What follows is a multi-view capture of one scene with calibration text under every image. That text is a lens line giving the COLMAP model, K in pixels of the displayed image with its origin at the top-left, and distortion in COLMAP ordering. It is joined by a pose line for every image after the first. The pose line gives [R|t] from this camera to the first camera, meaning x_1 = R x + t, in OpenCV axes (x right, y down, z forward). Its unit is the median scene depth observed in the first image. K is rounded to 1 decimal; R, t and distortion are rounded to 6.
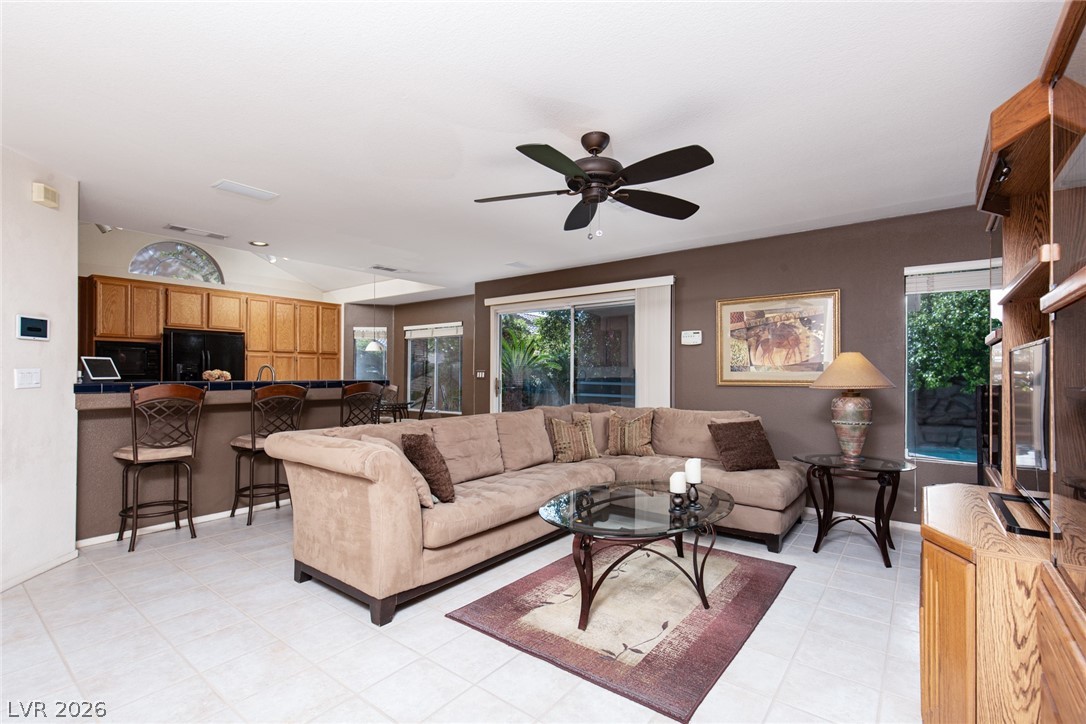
lens RADIAL K [[484.6, 0, 543.5], [0, 484.6, 369.5], [0, 0, 1]] dist [-0.002085, 0.000784]
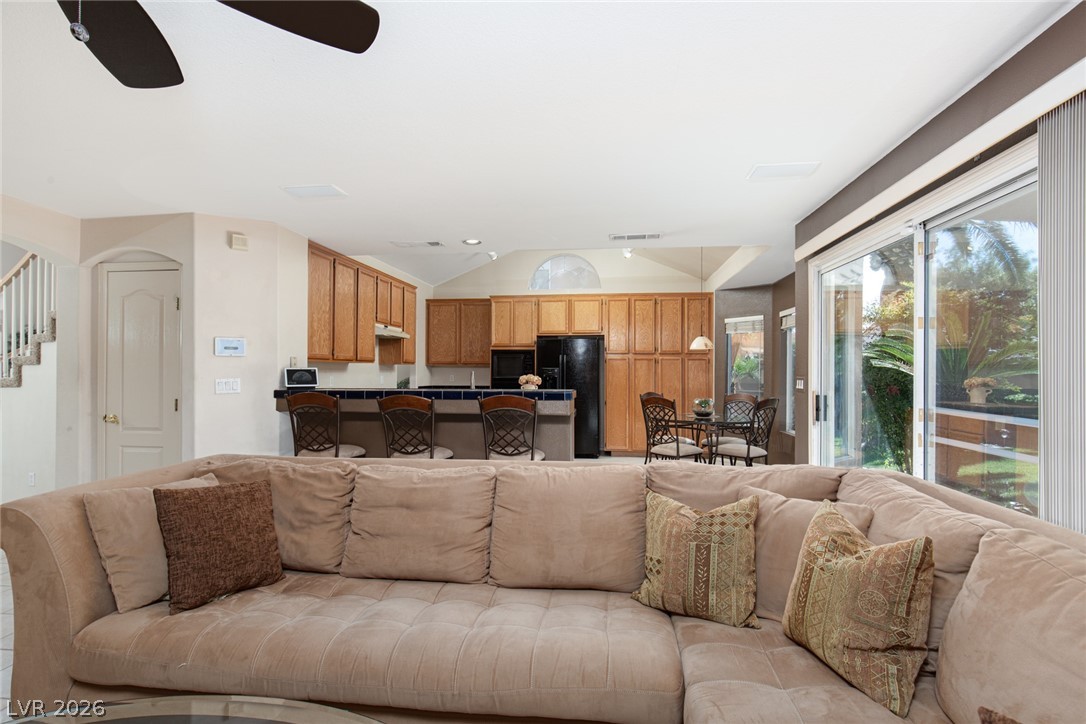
lens RADIAL K [[516.8, 0, 550.1], [0, 516.8, 366.9], [0, 0, 1]] dist [0.001994, -0.000954]
pose [[0.517574, -0.009615, -0.855584, 0.337632], [0.006849, 0.999951, -0.007094, -0.009664], [0.855611, -0.002189, 0.517615, 0.608219]]
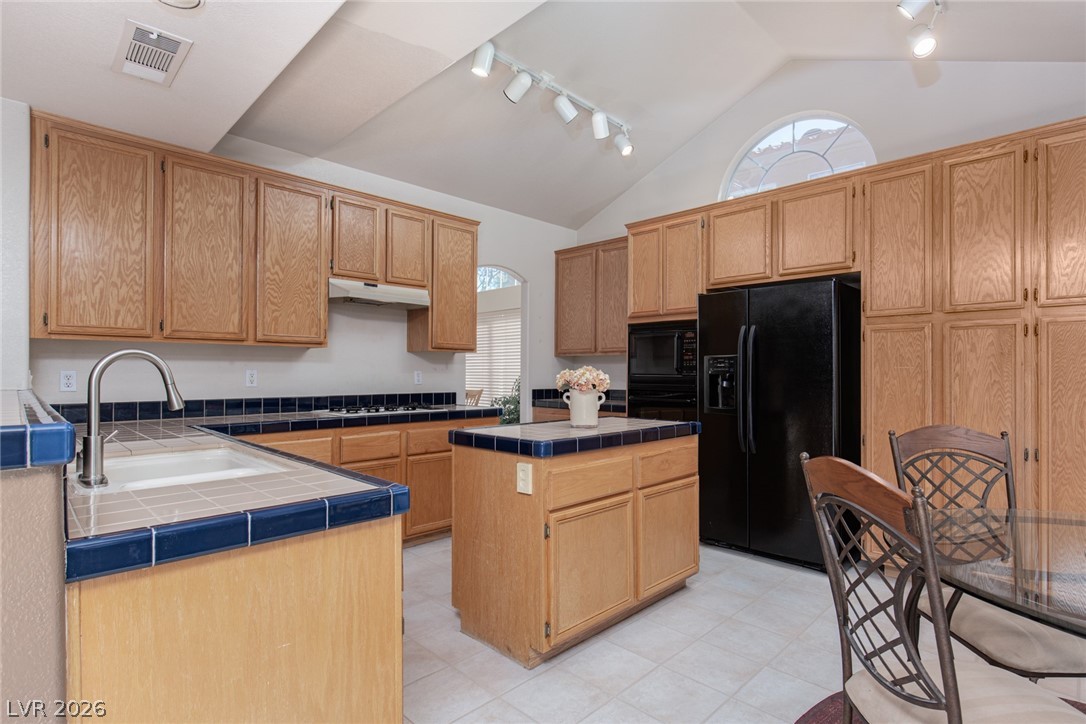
lens RADIAL K [[543.4, 0, 545.6], [0, 543.4, 368.6], [0, 0, 1]] dist [-0.001196, -0.000038]
pose [[-0.137273, -0.012142, -0.990459, -0.243095], [0.001336, 0.999922, -0.012443, 0.012293], [0.990532, -0.003031, -0.137246, 1.317241]]
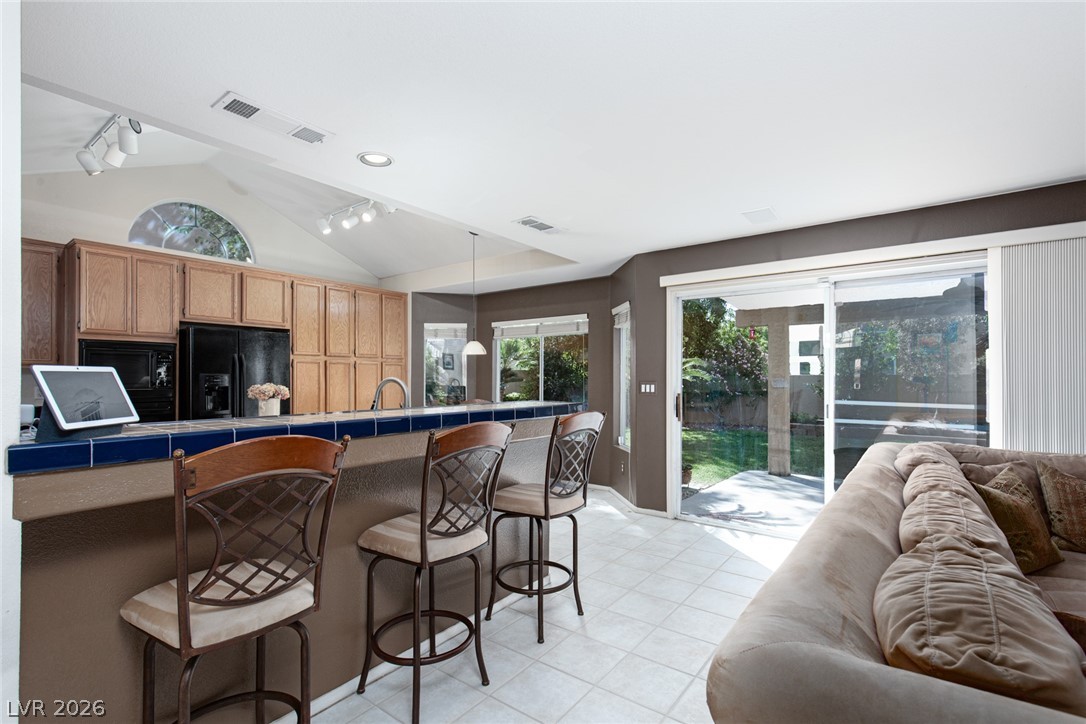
lens RADIAL K [[484.6, 0, 544.4], [0, 484.6, 377.2], [0, 0, 1]] dist [-0.002085, 0.000784]
pose [[0.999871, -0.003837, 0.015621, -0.405330], [0.003745, 0.999976, 0.005905, -0.012864], [-0.015643, -0.005846, 0.999861, 0.442932]]
